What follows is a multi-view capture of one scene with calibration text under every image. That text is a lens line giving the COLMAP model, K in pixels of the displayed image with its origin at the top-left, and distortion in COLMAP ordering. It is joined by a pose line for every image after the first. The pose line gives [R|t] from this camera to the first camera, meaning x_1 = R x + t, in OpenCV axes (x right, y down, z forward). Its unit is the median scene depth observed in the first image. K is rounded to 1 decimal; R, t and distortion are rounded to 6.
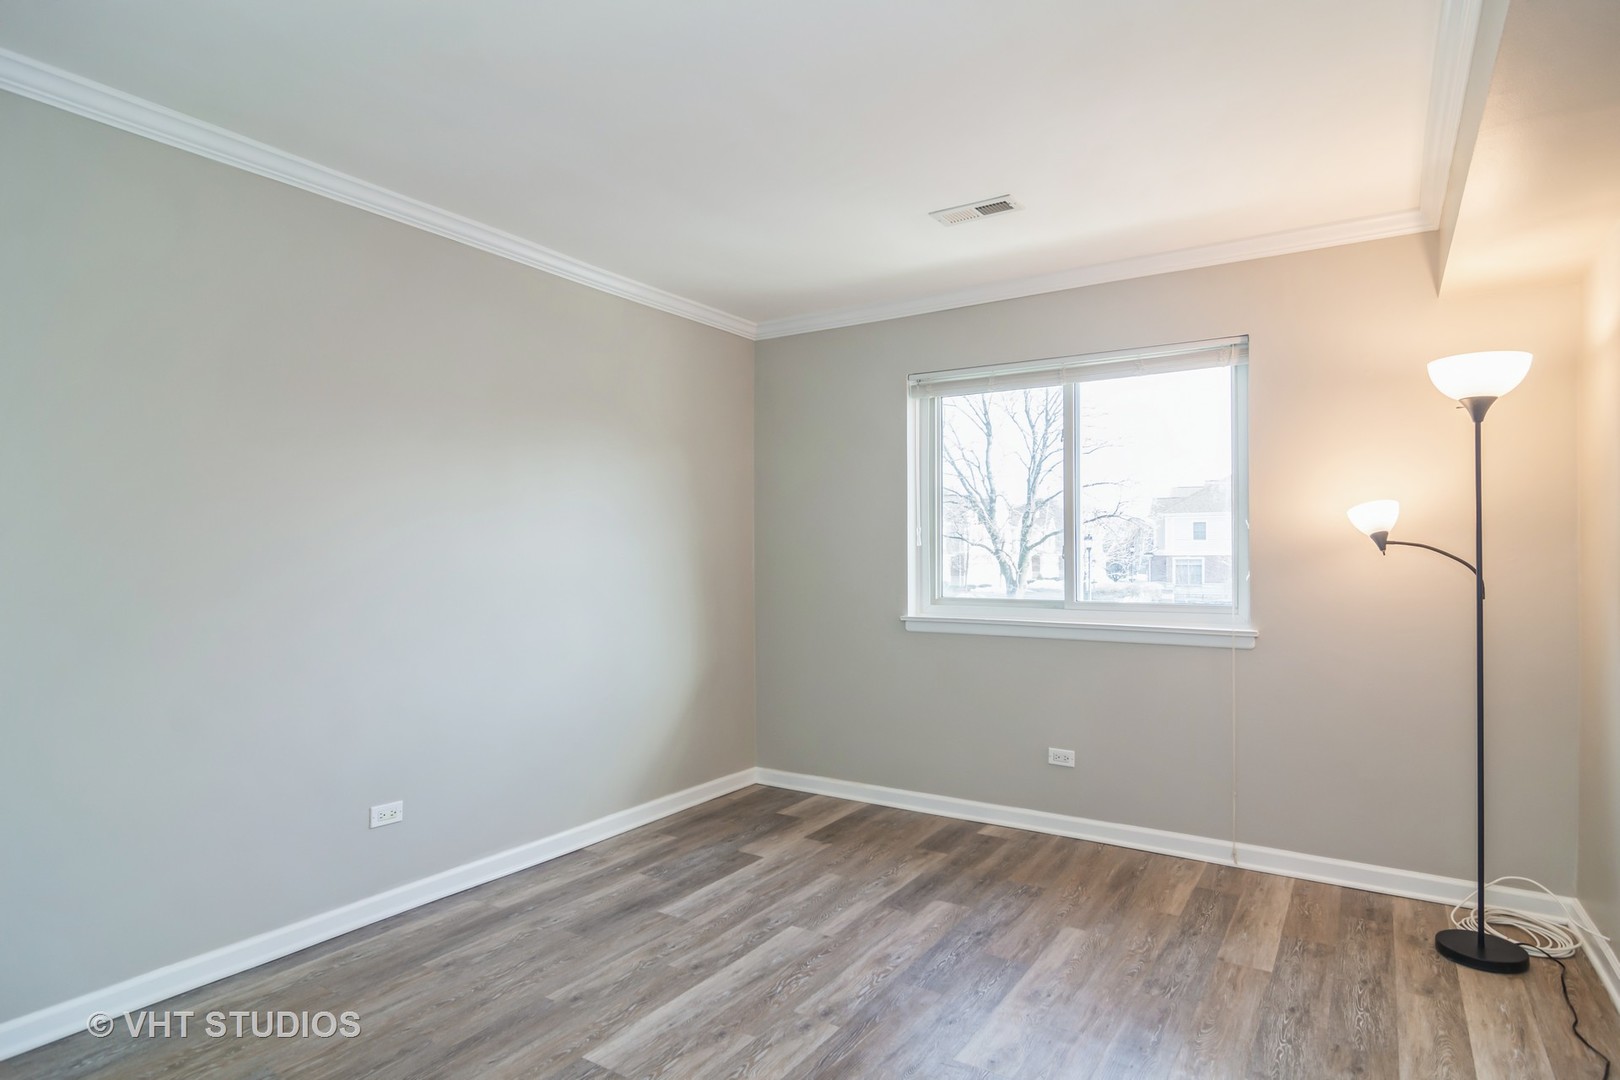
lens RADIAL K [[874.1, 0, 813.5], [0, 874.1, 546.1], [0, 0, 1]] dist [0.003090, 0.000737]
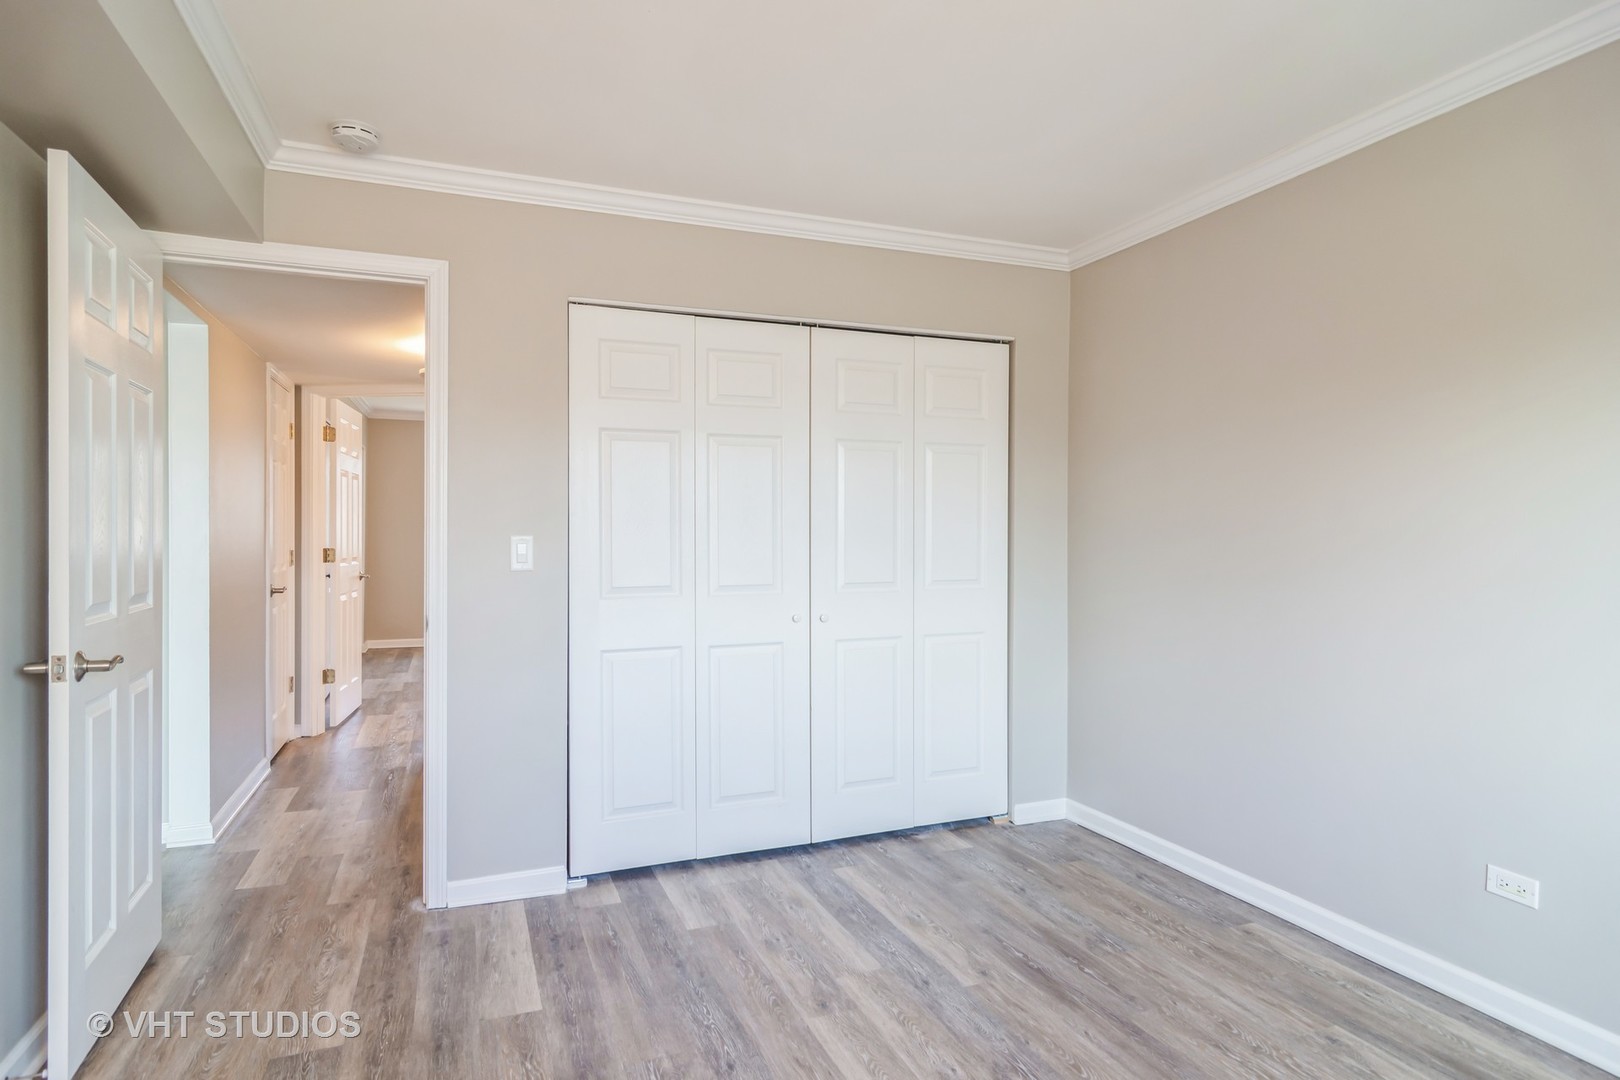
lens RADIAL K [[874.1, 0, 811.6], [0, 874.1, 539.0], [0, 0, 1]] dist [0.003090, 0.000737]
pose [[-0.571878, 0.004995, -0.820324, 0.528582], [0.007533, 0.999971, 0.000837, 0.006782], [0.820304, -0.005700, -0.571899, 1.071837]]
